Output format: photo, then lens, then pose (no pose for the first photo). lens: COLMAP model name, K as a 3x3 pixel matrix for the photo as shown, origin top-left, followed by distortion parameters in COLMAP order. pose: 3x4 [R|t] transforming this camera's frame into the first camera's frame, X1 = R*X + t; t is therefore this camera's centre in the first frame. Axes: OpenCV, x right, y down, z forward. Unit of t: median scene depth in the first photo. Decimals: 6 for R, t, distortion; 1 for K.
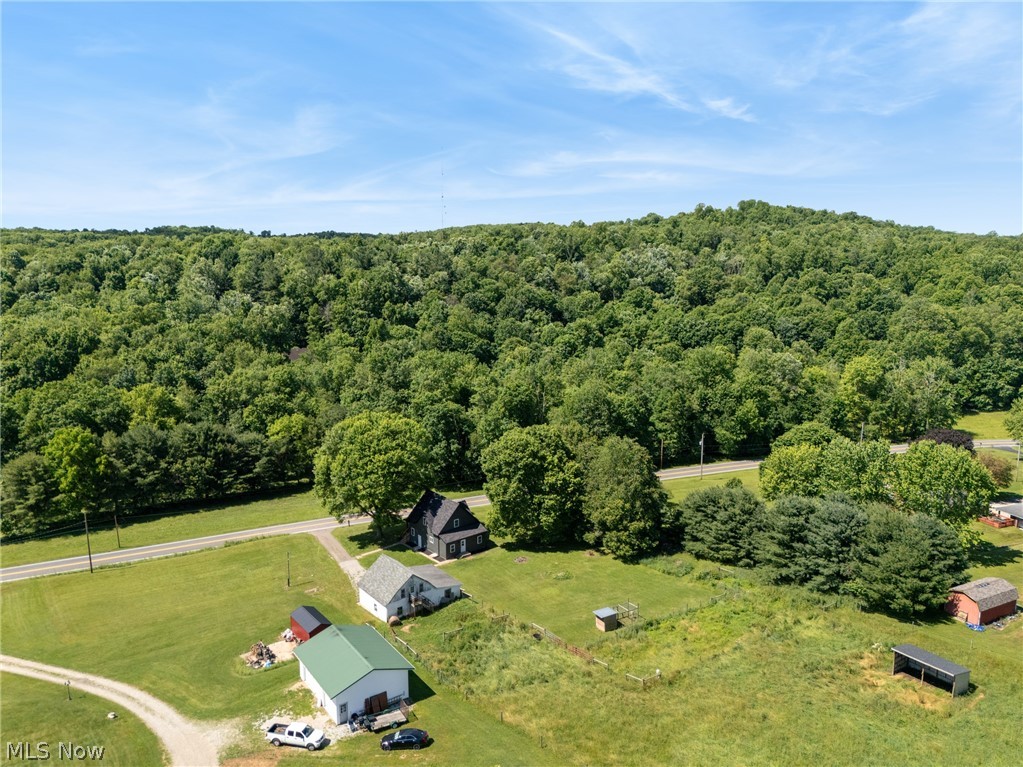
lens RADIAL K [[761.6, 0, 507.1], [0, 761.6, 387.3], [0, 0, 1]] dist [0.086085, -0.103387]
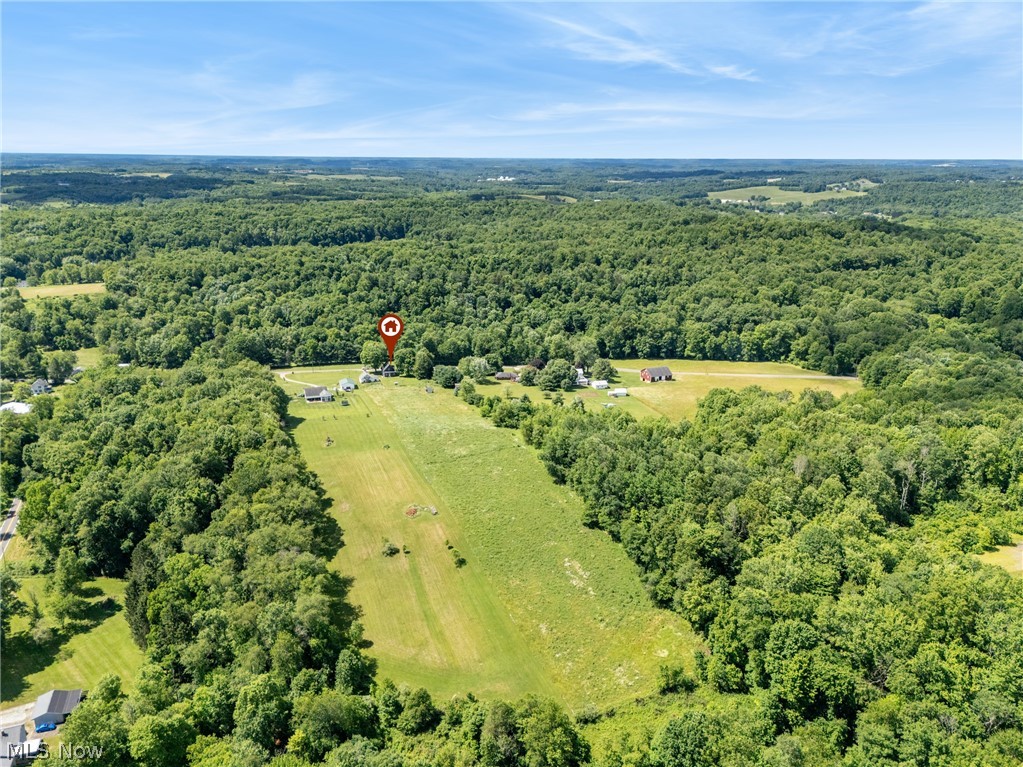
lens RADIAL K [[761.6, 0, 507.1], [0, 761.6, 387.3], [0, 0, 1]] dist [0.086085, -0.103387]
pose [[0.953846, 0.090792, -0.286243, 1.570164], [-0.064602, 0.992921, 0.099668, -0.164613], [0.293266, -0.076576, 0.952959, -2.513556]]
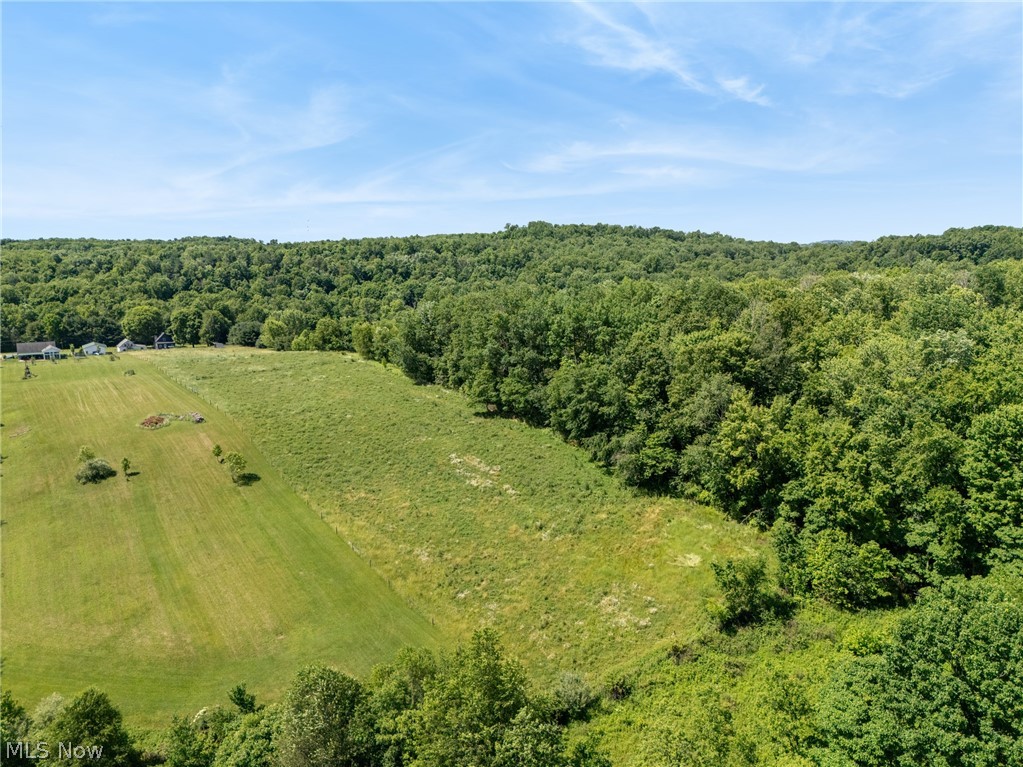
lens RADIAL K [[761.6, 0, 507.1], [0, 761.6, 387.3], [0, 0, 1]] dist [0.086085, -0.103387]
pose [[0.996752, 0.017772, -0.078551, 1.366727], [-0.018633, 0.999774, -0.010240, 0.331590], [0.078352, 0.011670, 0.996857, -1.740099]]
